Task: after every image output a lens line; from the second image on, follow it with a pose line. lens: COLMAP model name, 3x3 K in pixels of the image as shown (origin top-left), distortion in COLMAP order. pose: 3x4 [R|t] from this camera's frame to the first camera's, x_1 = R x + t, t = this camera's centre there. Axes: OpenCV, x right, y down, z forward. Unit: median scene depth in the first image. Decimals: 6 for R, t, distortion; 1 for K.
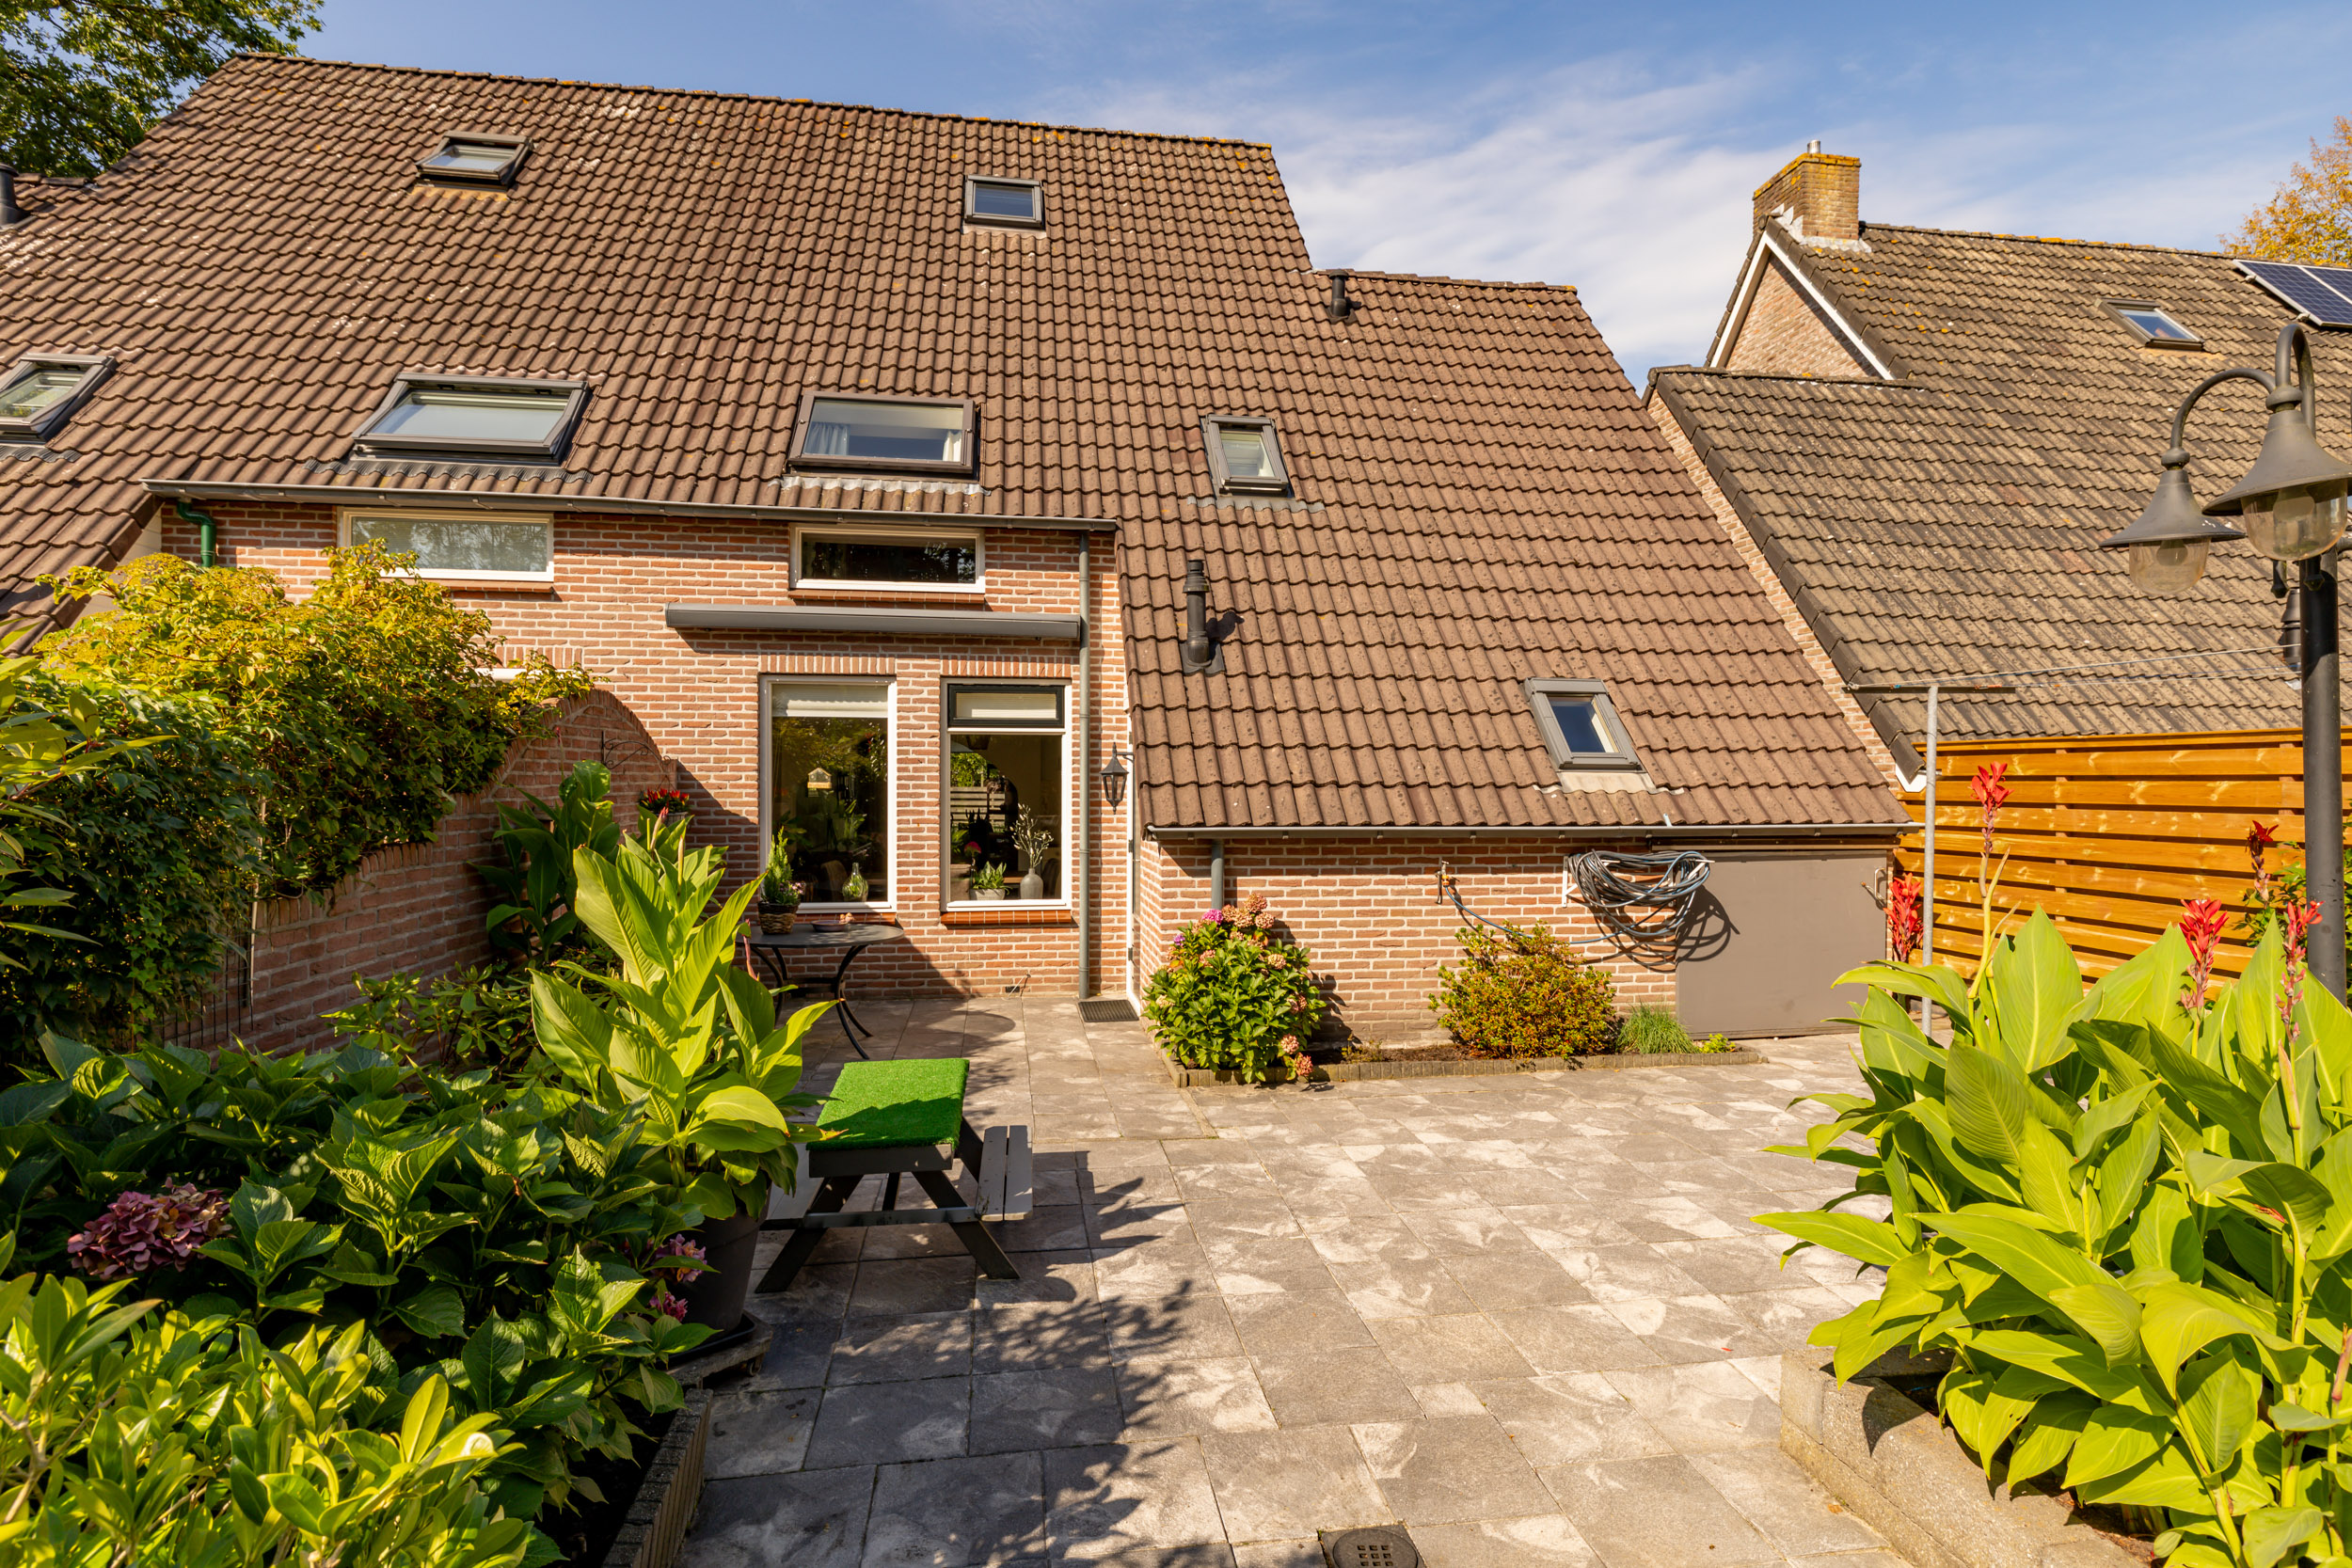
lens RADIAL K [[1159.3, 0, 1170.7], [0, 1159.3, 783.1], [0, 0, 1]] dist [0.001307, 0.000604]
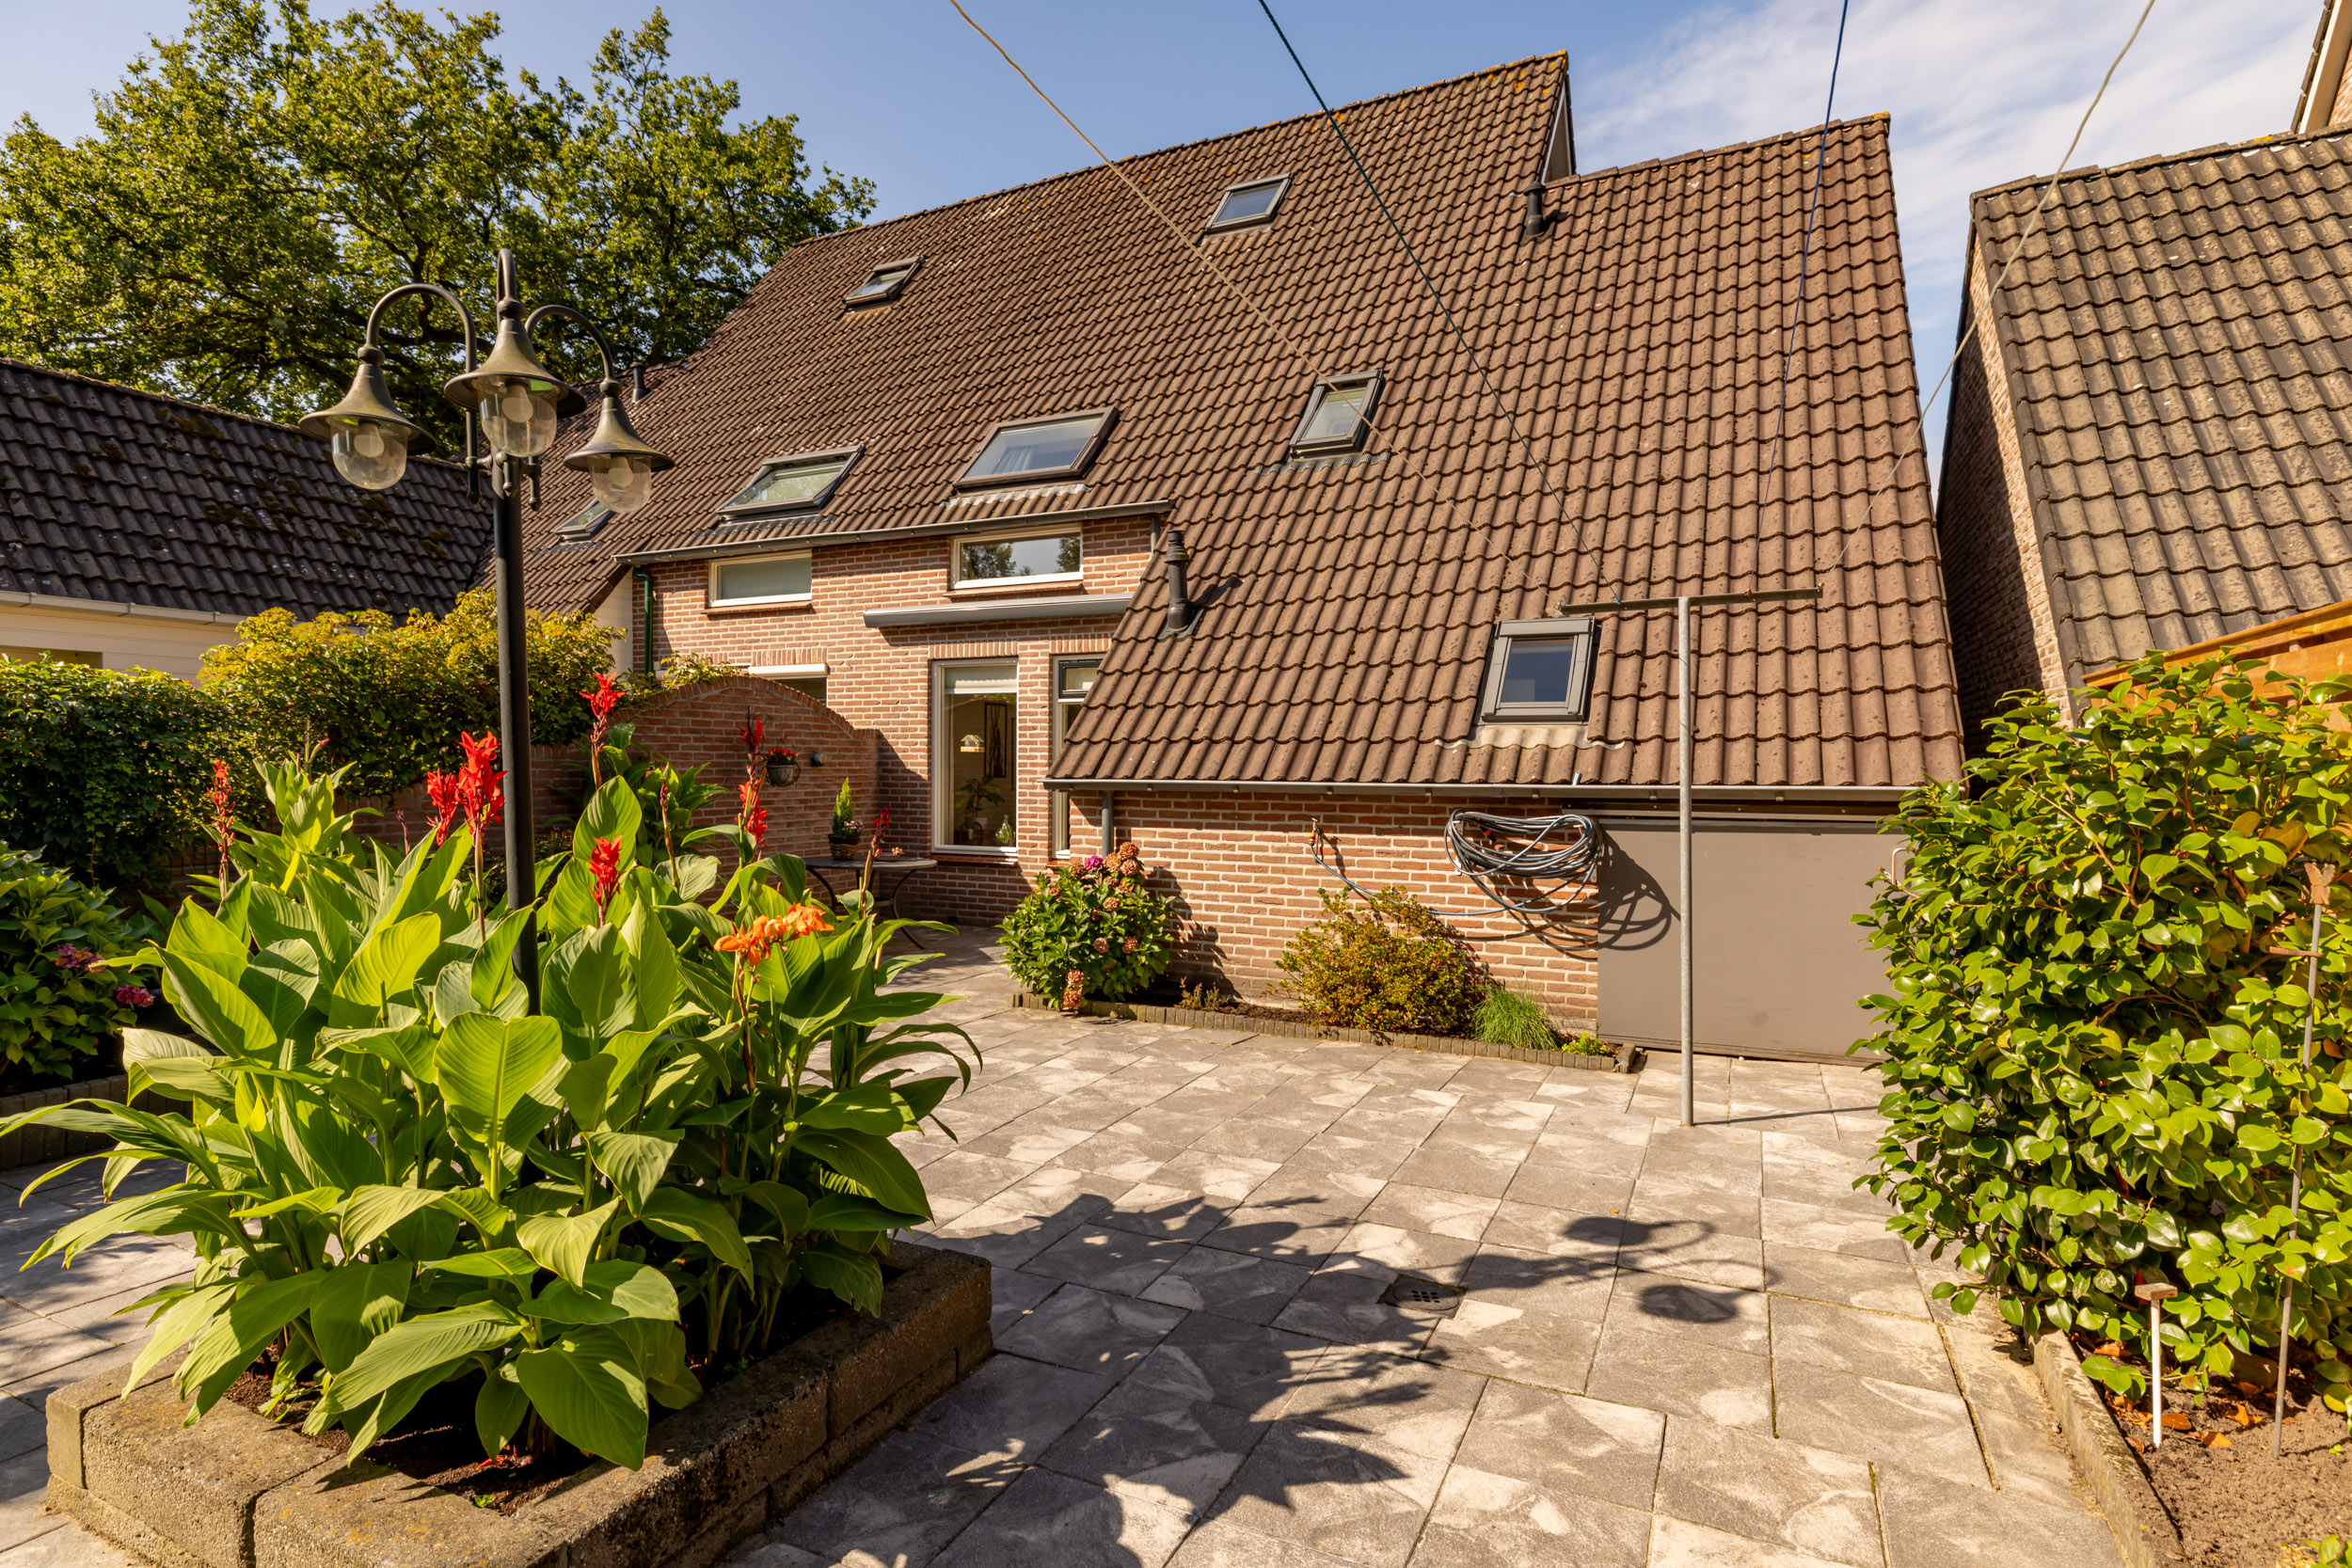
lens RADIAL K [[1159.3, 0, 1178.9], [0, 1159.3, 784.2], [0, 0, 1]] dist [0.001307, 0.000604]
pose [[0.827424, 0.011267, -0.561465, 0.670810], [-0.006189, 0.999921, 0.010946, 0.028324], [0.561544, -0.005582, 0.827428, 0.136818]]
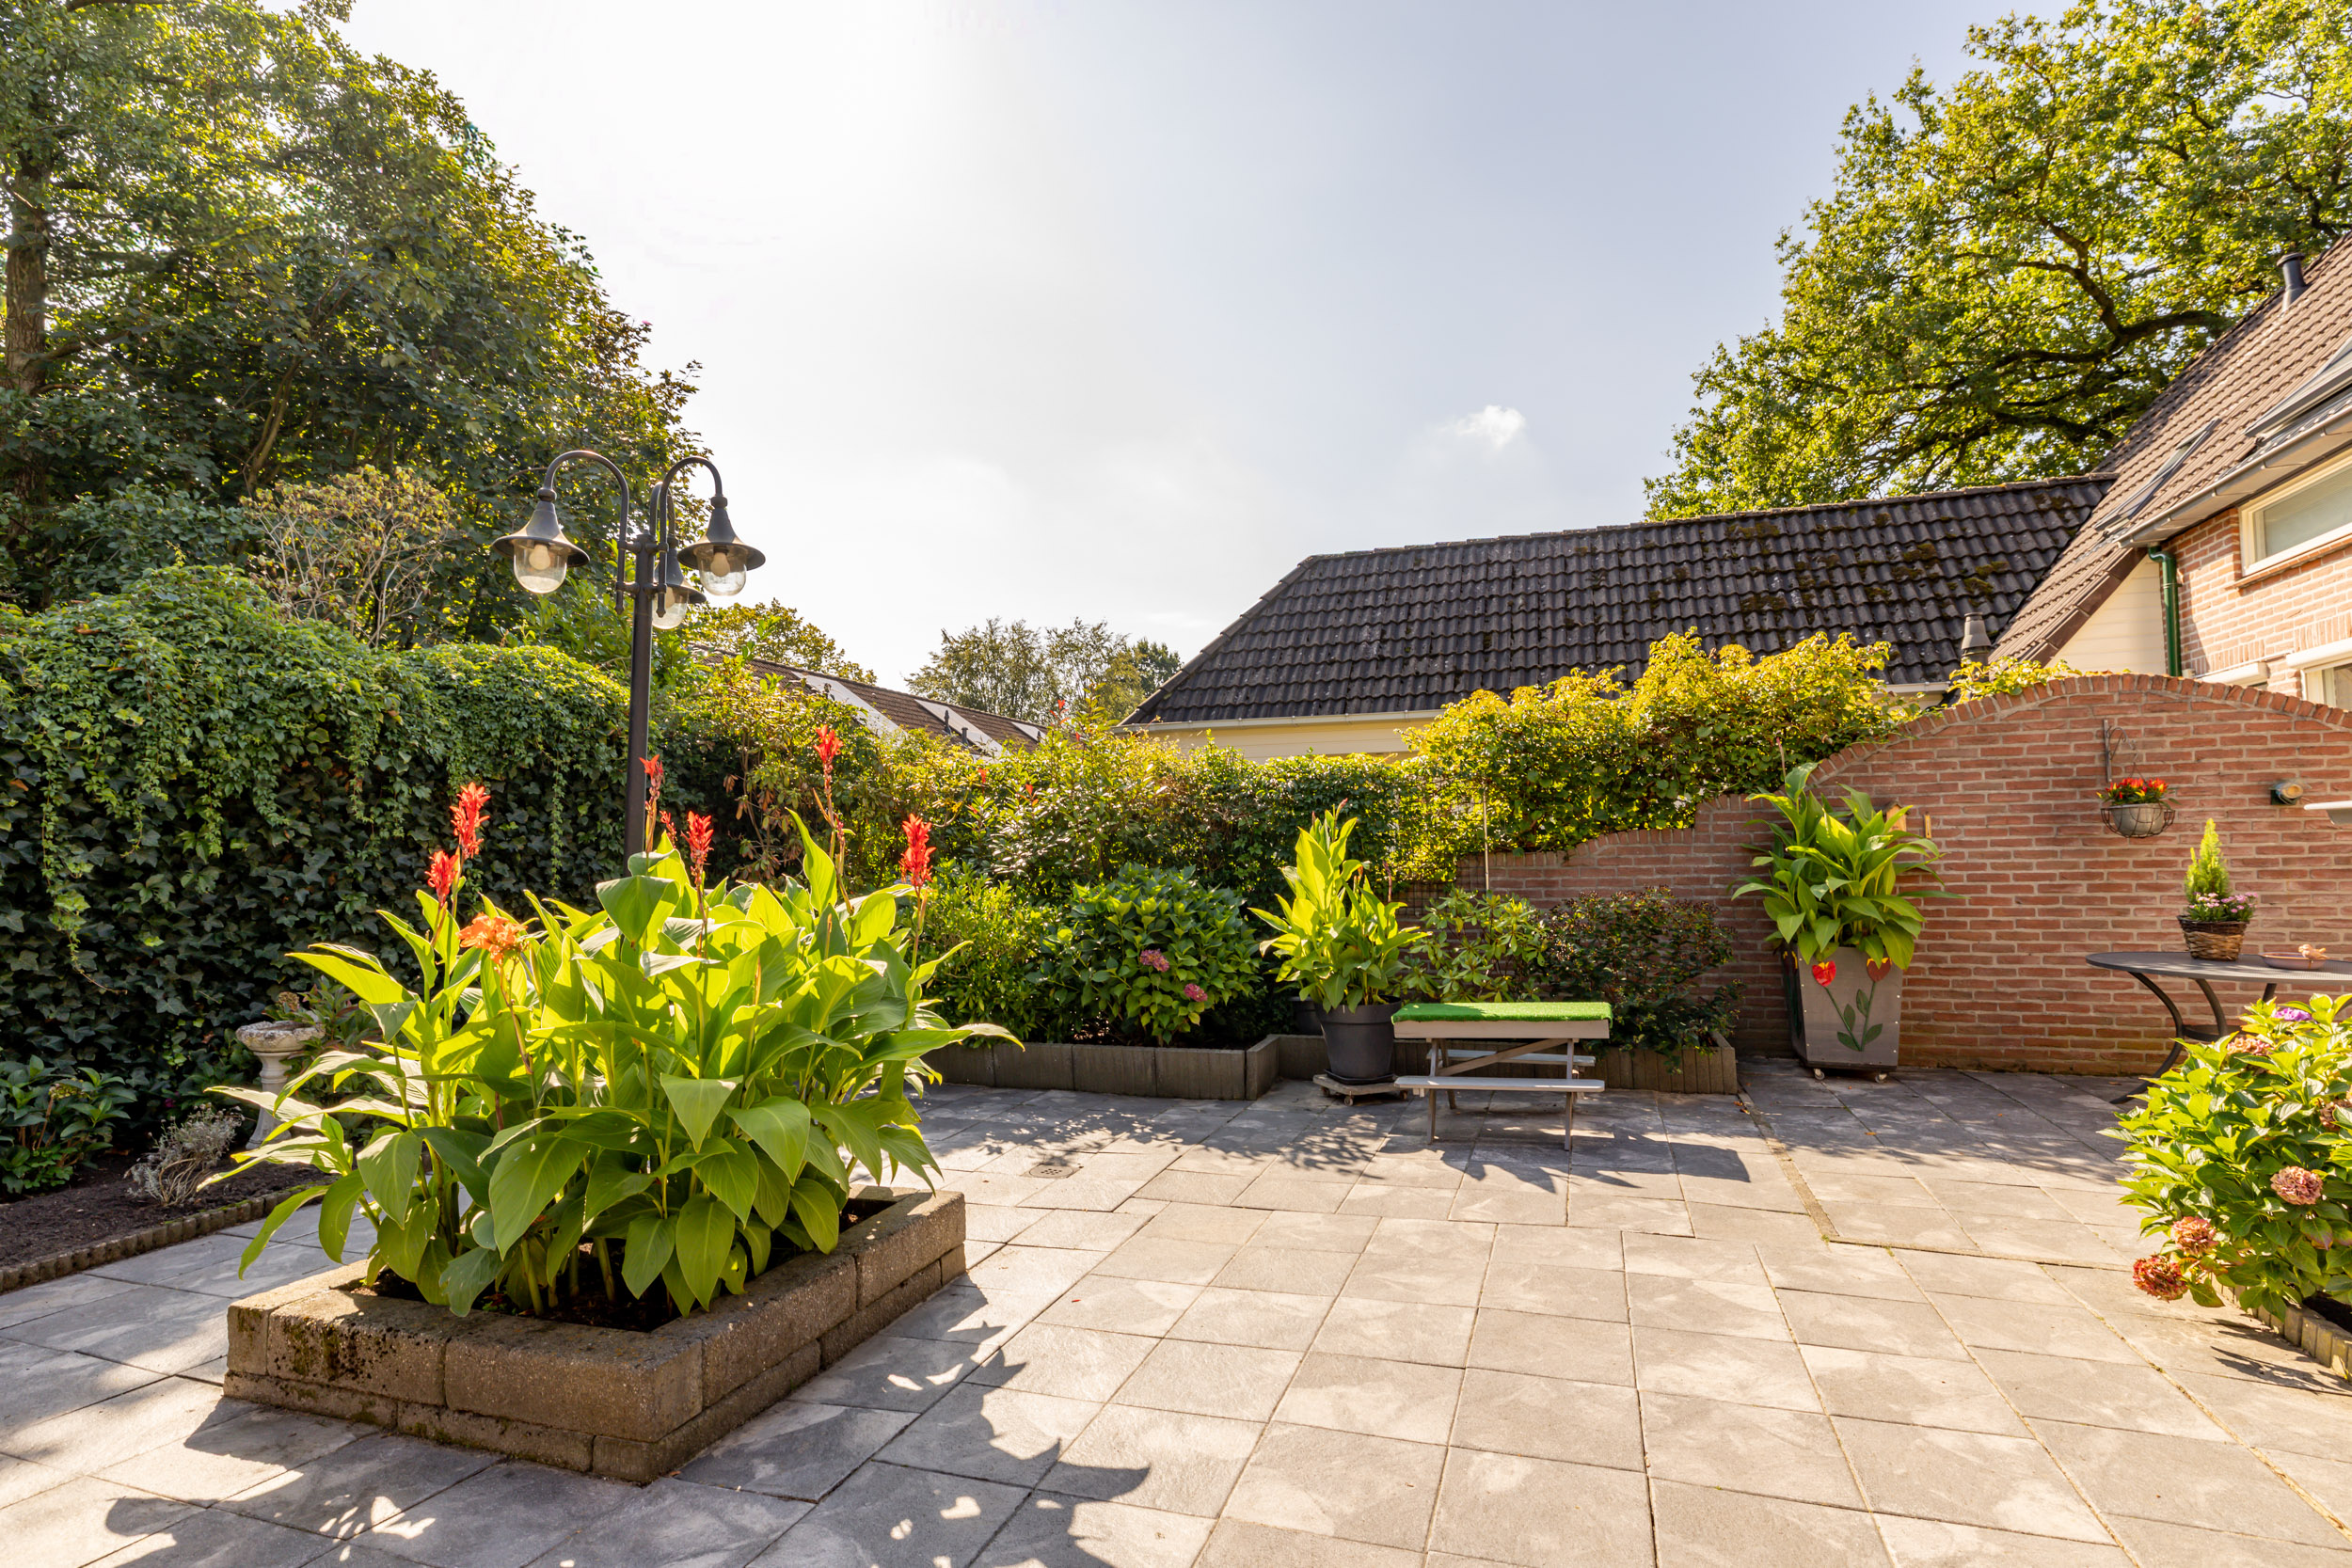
lens RADIAL K [[1159.3, 0, 1174.4], [0, 1159.3, 782.0], [0, 0, 1]] dist [0.001307, 0.000604]
pose [[-0.464404, -0.052741, -0.884052, 0.629100], [0.015763, 0.997575, -0.067794, 0.053571], [0.885483, -0.045419, -0.462446, 0.729978]]
